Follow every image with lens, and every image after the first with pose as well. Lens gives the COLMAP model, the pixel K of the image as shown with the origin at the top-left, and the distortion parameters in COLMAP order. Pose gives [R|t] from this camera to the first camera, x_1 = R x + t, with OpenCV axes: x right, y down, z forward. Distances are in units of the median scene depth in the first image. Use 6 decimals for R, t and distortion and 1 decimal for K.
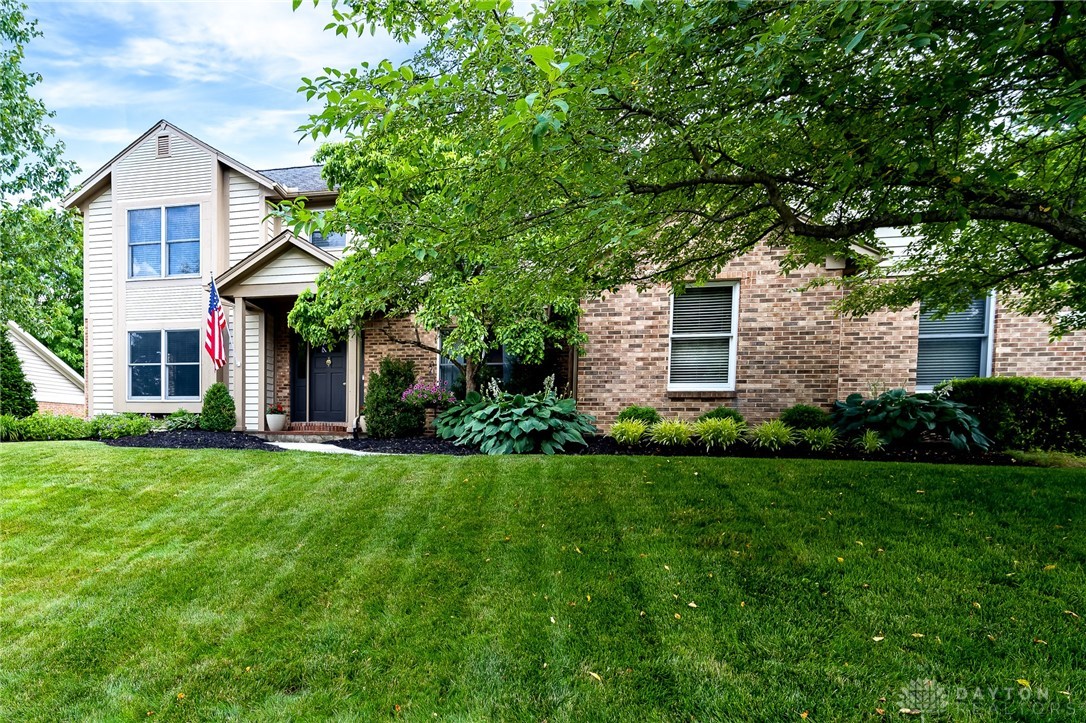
lens RADIAL K [[476.6, 0, 543.0], [0, 476.6, 361.5], [0, 0, 1]] dist [-0.001061, -0.000013]
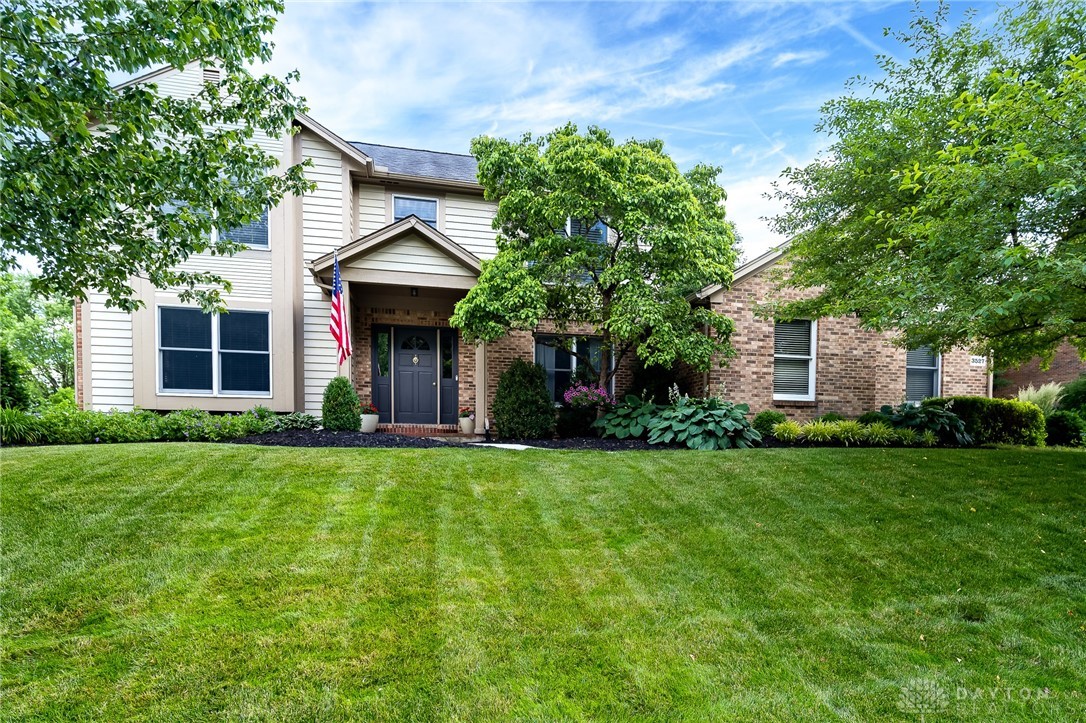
lens RADIAL K [[458.3, 0, 542.0], [0, 458.3, 373.8], [0, 0, 1]] dist [0.001846, 0.000115]
pose [[0.935775, 0.048174, 0.349291, -0.714663], [-0.047384, 0.998818, -0.010811, 0.035459], [-0.349399, -0.006434, 0.936952, 0.091780]]
